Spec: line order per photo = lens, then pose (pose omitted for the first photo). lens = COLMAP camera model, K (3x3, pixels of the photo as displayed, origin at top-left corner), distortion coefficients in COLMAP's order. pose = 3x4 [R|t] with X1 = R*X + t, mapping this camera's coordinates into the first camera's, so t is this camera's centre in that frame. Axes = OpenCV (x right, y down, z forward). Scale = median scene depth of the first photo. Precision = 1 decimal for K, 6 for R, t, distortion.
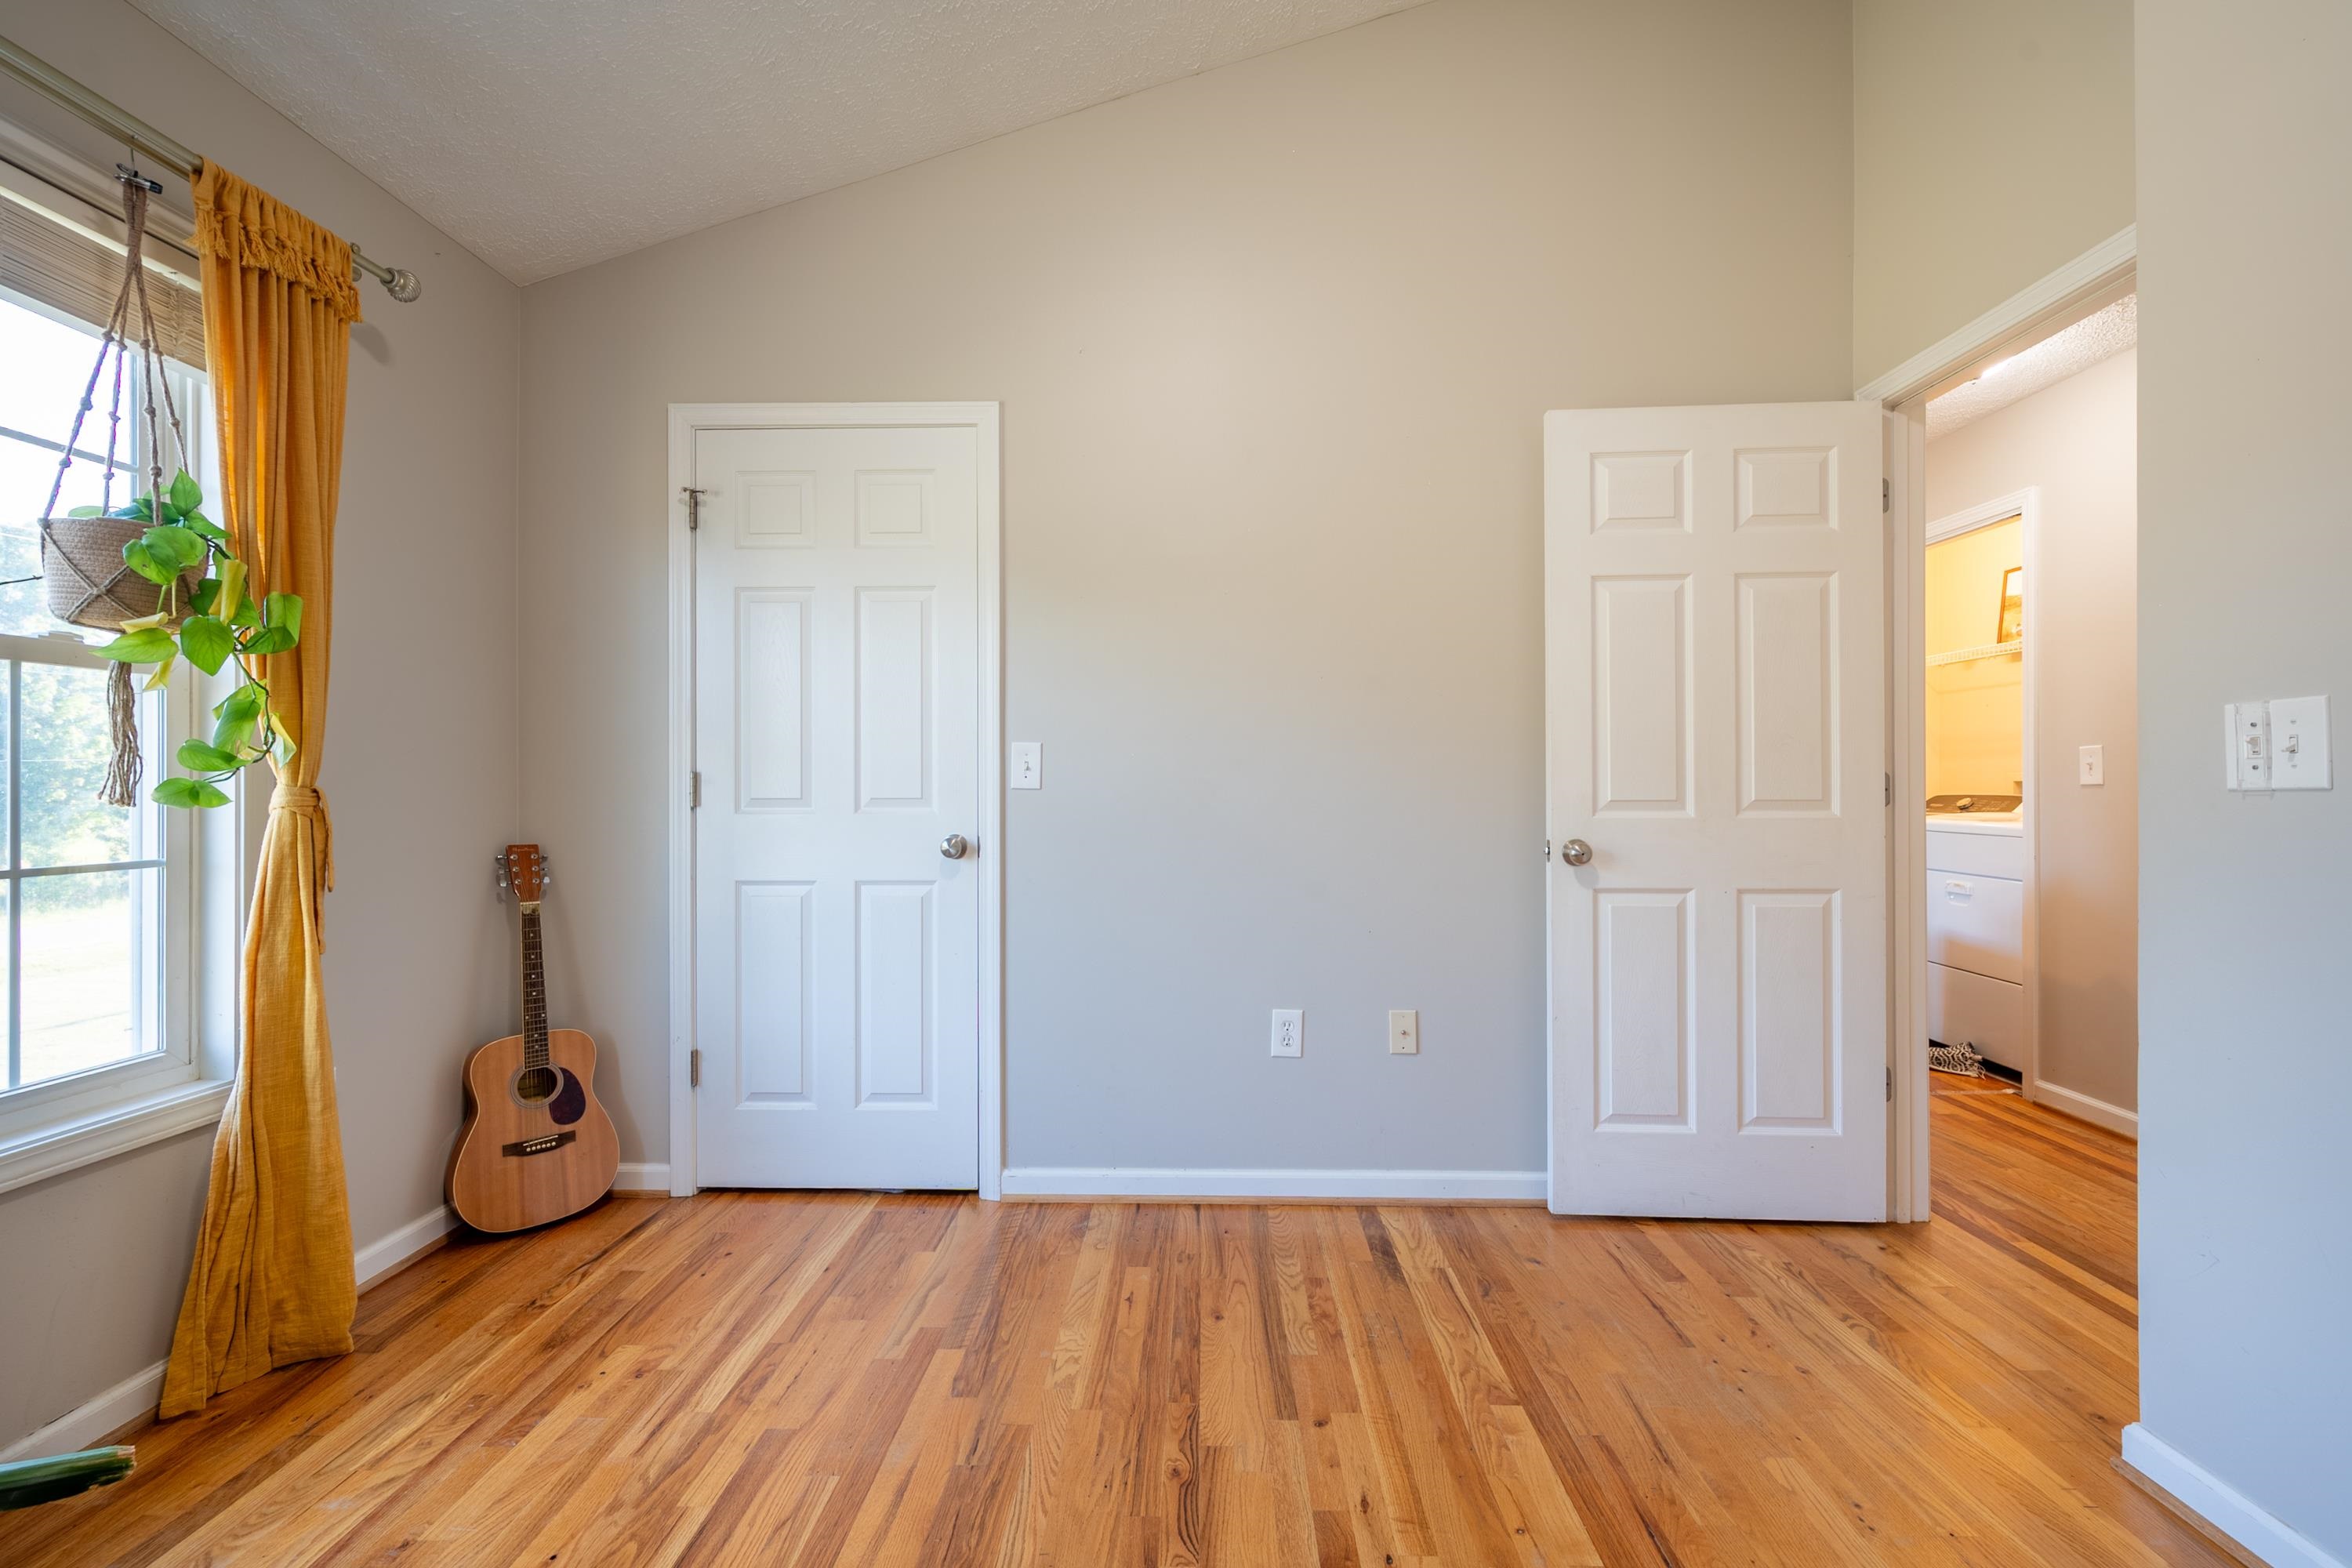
lens RADIAL K [[974.0, 0, 1173.9], [0, 974.0, 788.6], [0, 0, 1]] dist [-0.000362, -0.000394]
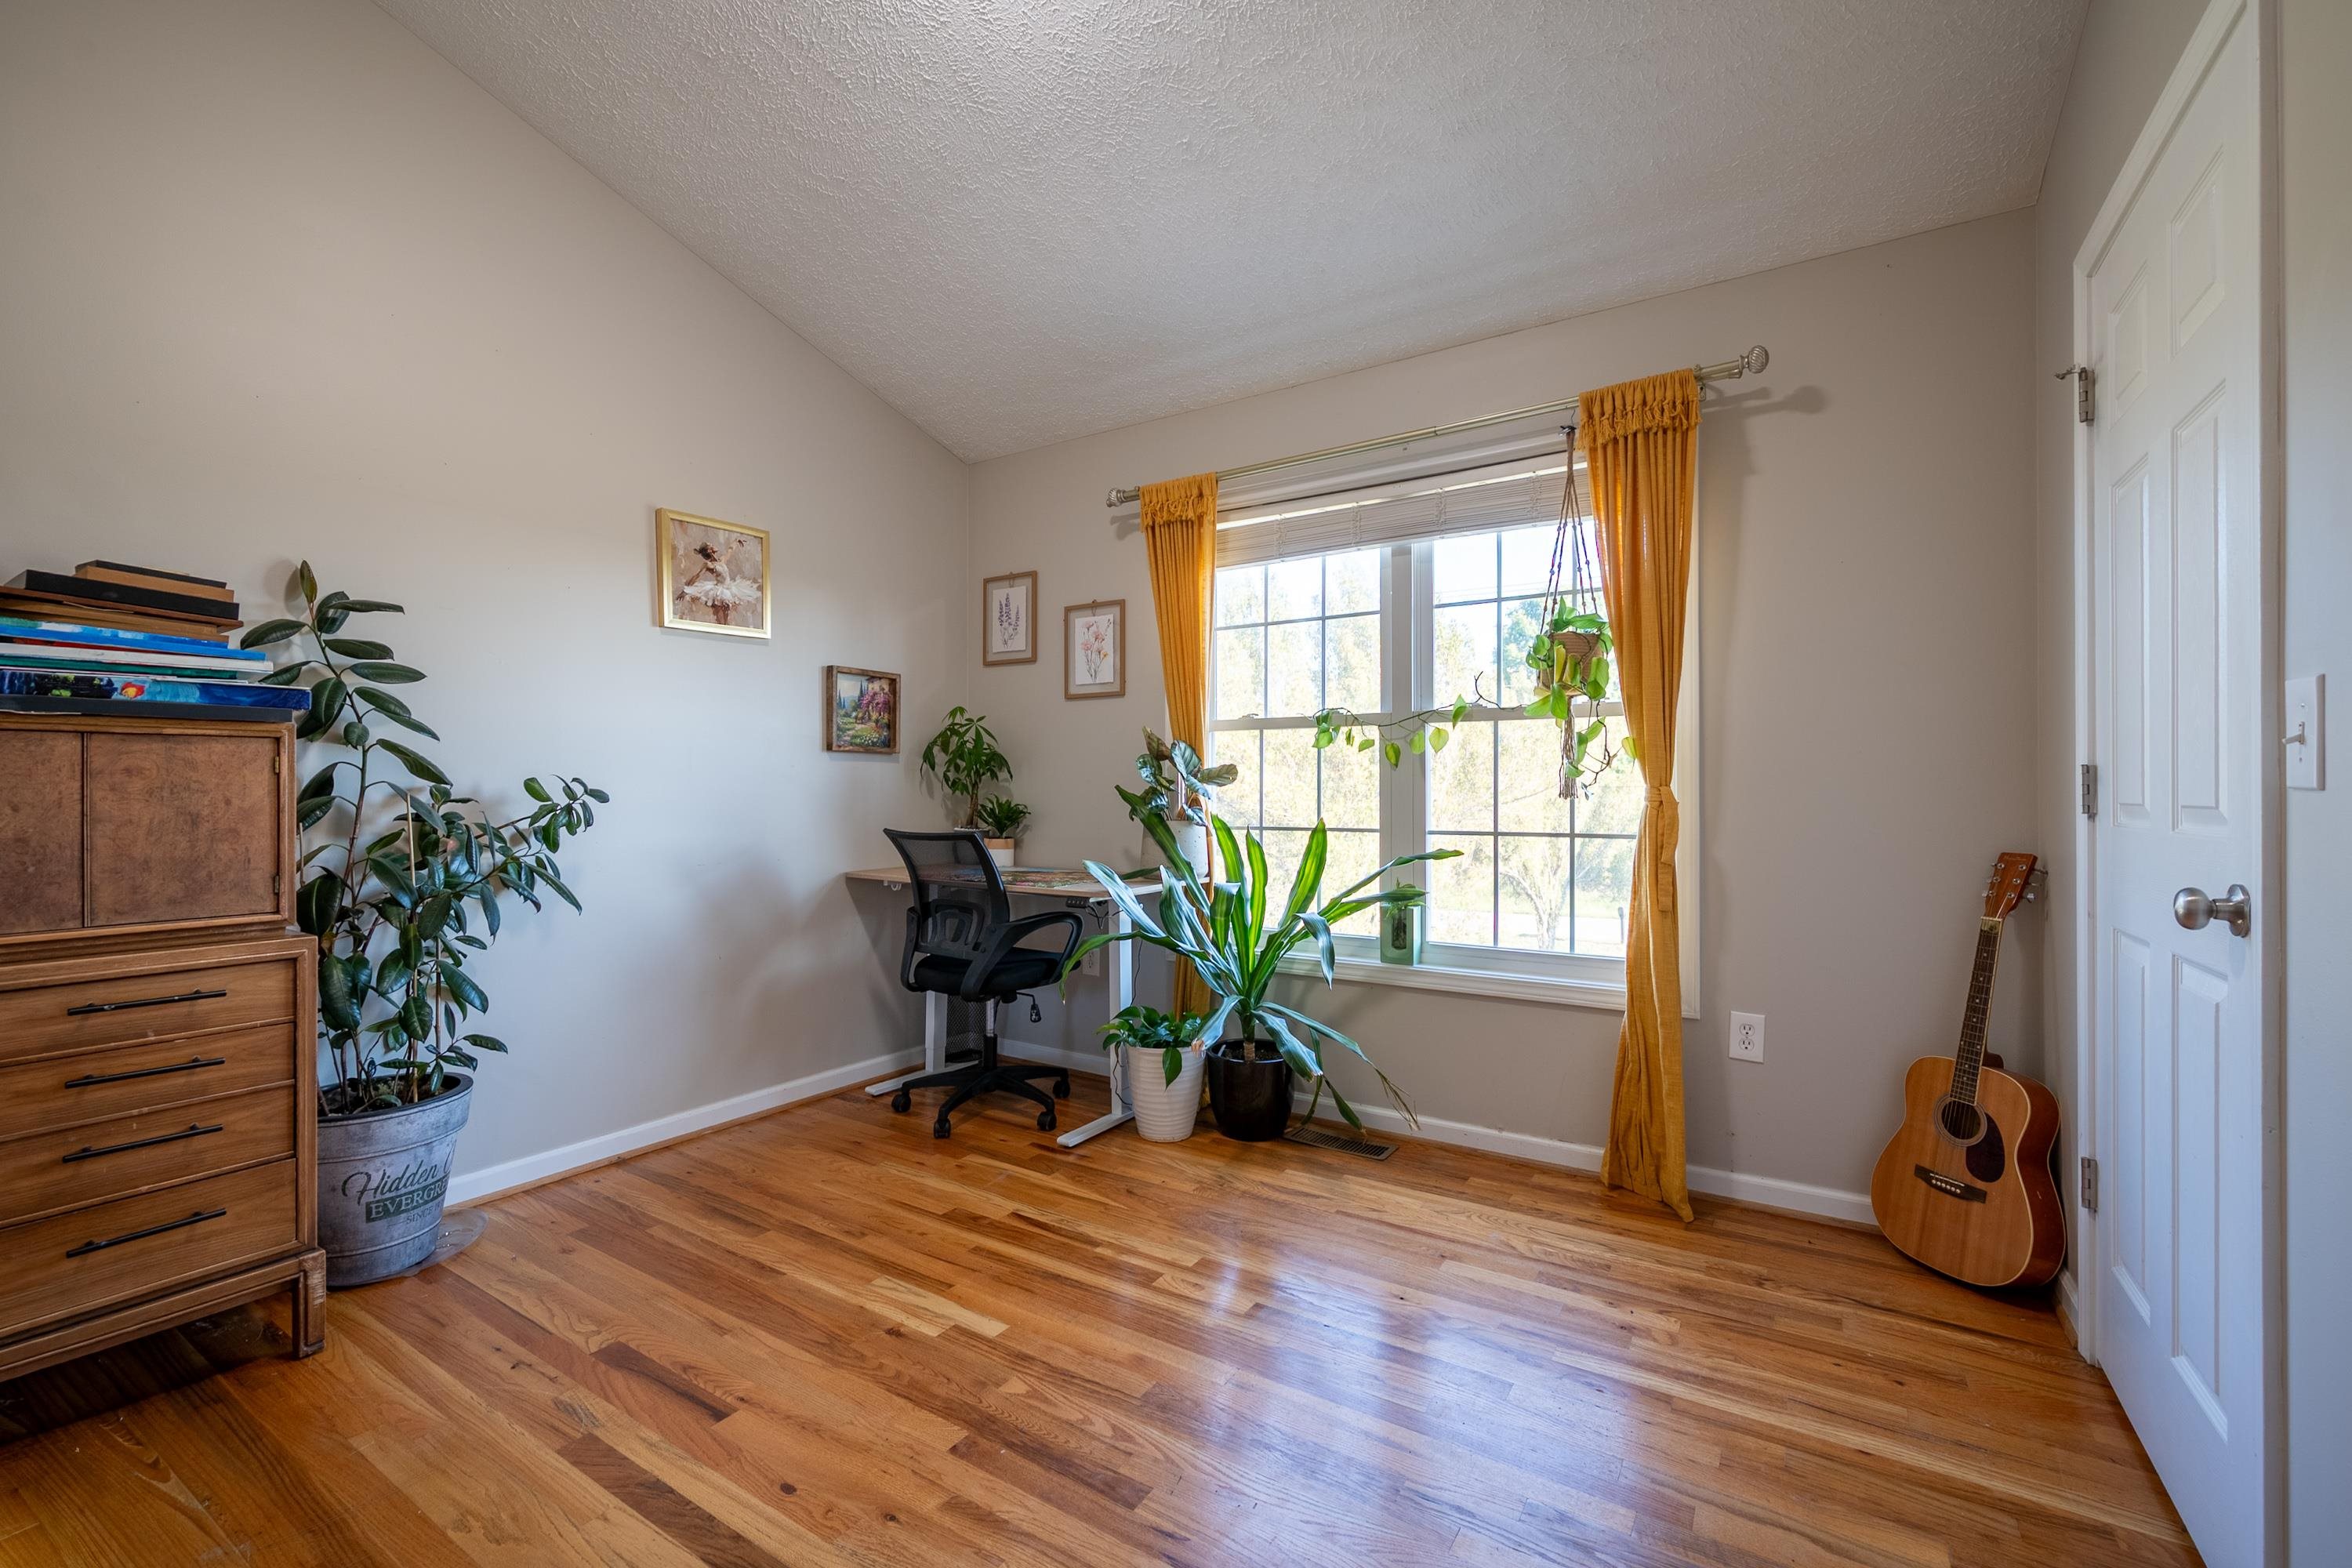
lens RADIAL K [[974.0, 0, 1173.9], [0, 974.0, 788.6], [0, 0, 1]] dist [-0.000362, -0.000394]
pose [[-0.507502, 0.006259, -0.861628, 0.560699], [0.000804, 0.999977, 0.006791, -0.007353], [0.861650, 0.002754, -0.507495, 0.974868]]
